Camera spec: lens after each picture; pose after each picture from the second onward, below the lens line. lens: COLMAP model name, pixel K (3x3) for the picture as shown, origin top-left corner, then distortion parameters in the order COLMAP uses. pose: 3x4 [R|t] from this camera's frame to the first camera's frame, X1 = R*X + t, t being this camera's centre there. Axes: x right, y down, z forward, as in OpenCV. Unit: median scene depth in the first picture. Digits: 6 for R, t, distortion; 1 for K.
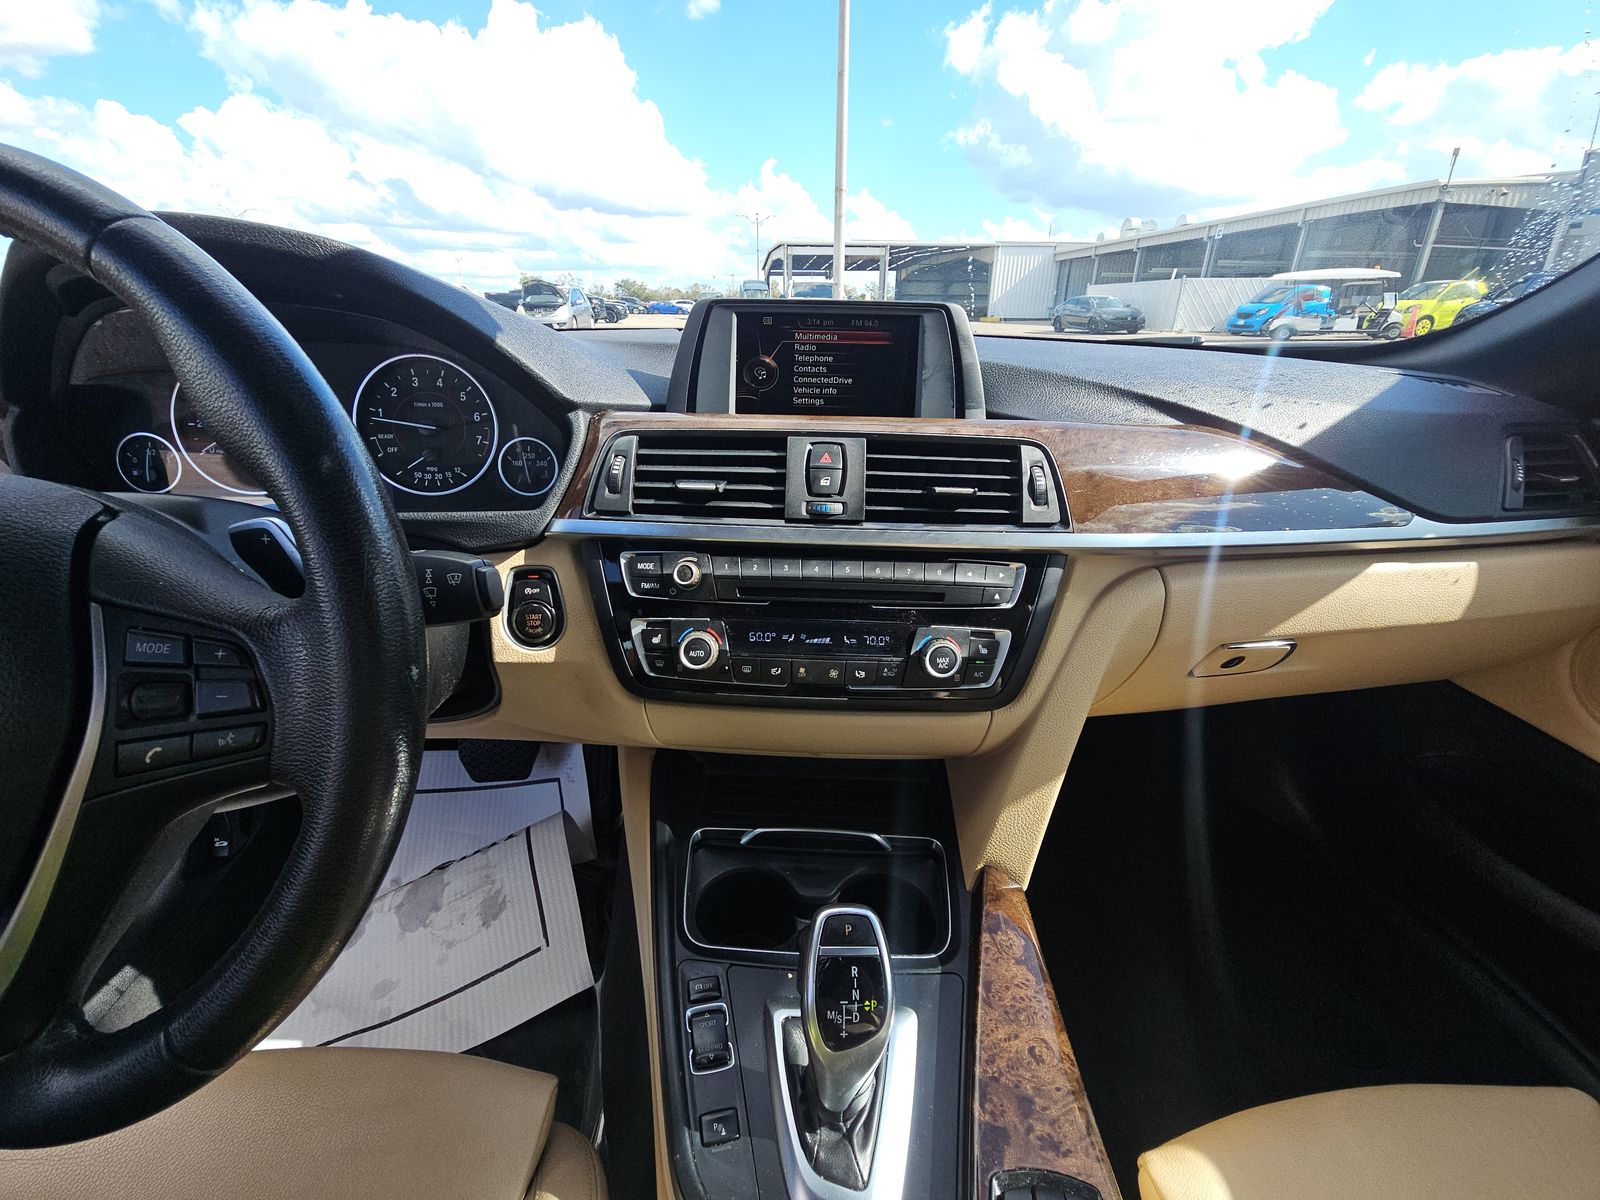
lens RADIAL K [[639.5, 0, 769.7], [0, 639.5, 598.9], [0, 0, 1]] dist [-0.000415, 0.000176]
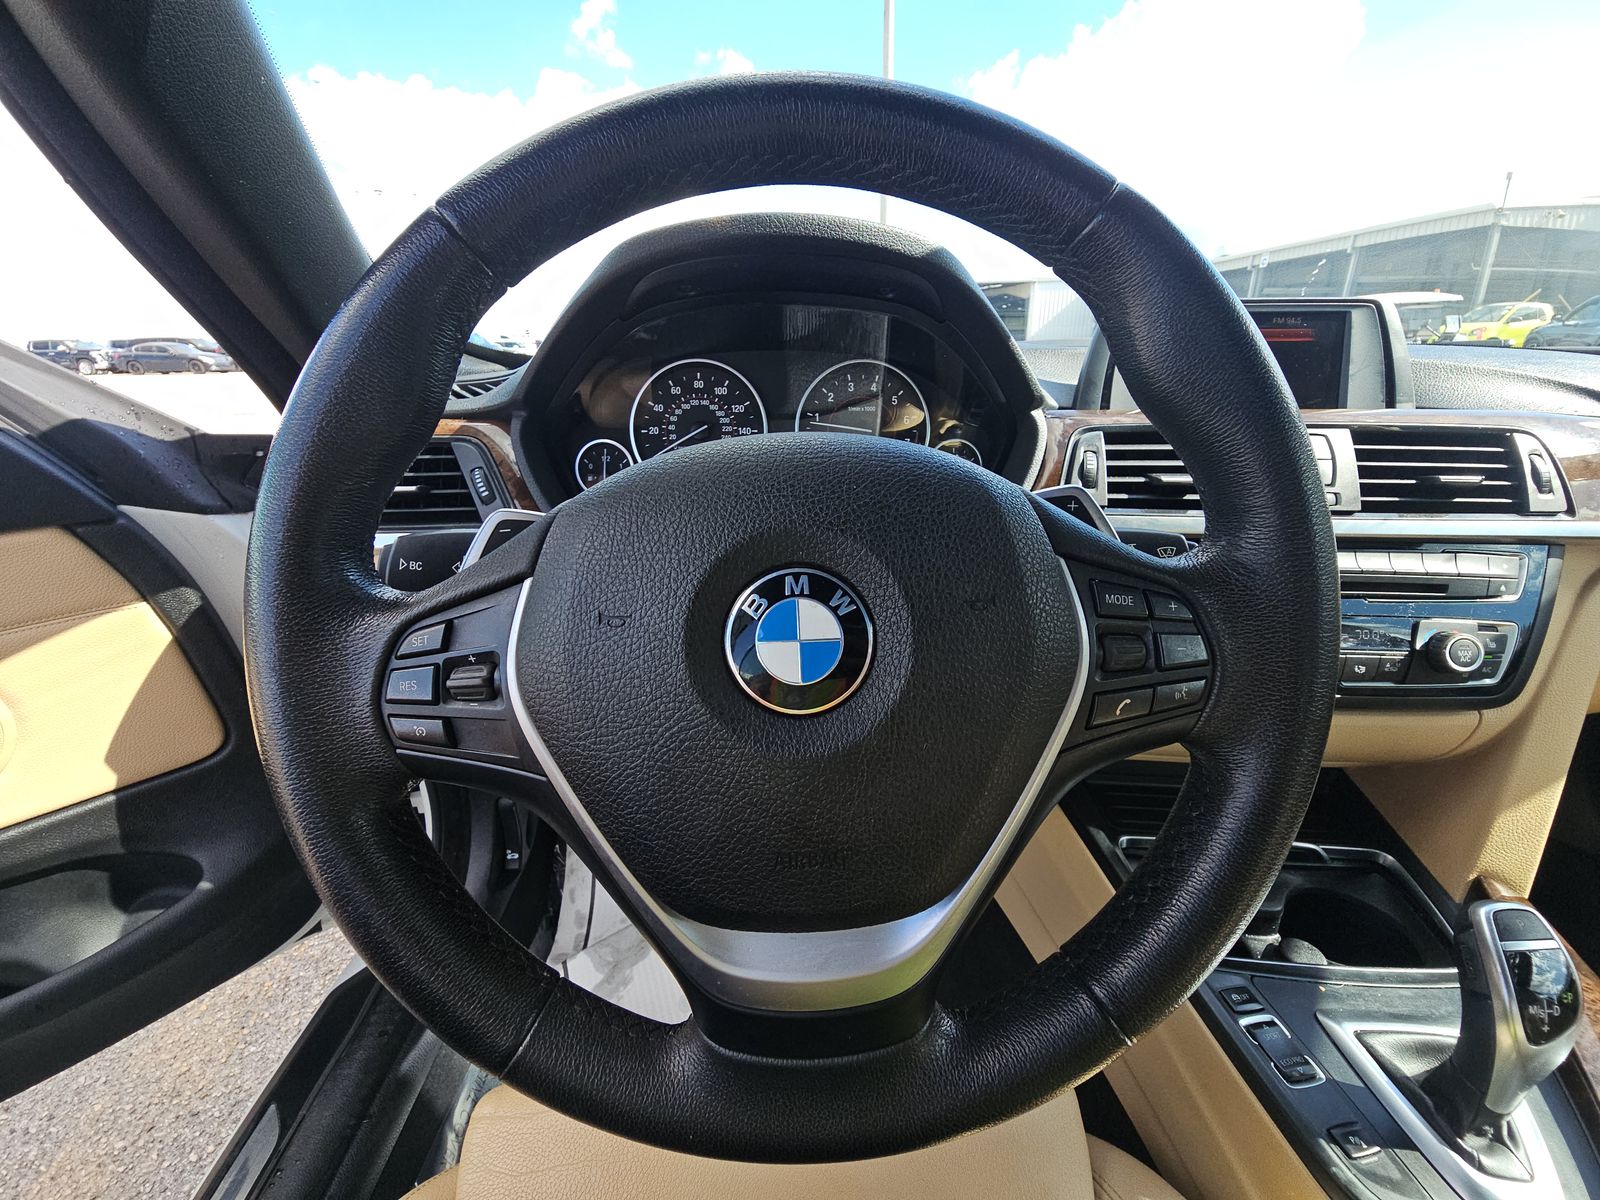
lens RADIAL K [[640.9, 0, 783.4], [0, 640.9, 601.5], [0, 0, 1]] dist [0.000464, -0.003872]
pose [[0.998581, -0.006677, -0.052838, -0.671860], [0.004040, 0.998748, -0.049862, 0.059663], [0.053104, 0.049578, 0.997357, -0.013952]]
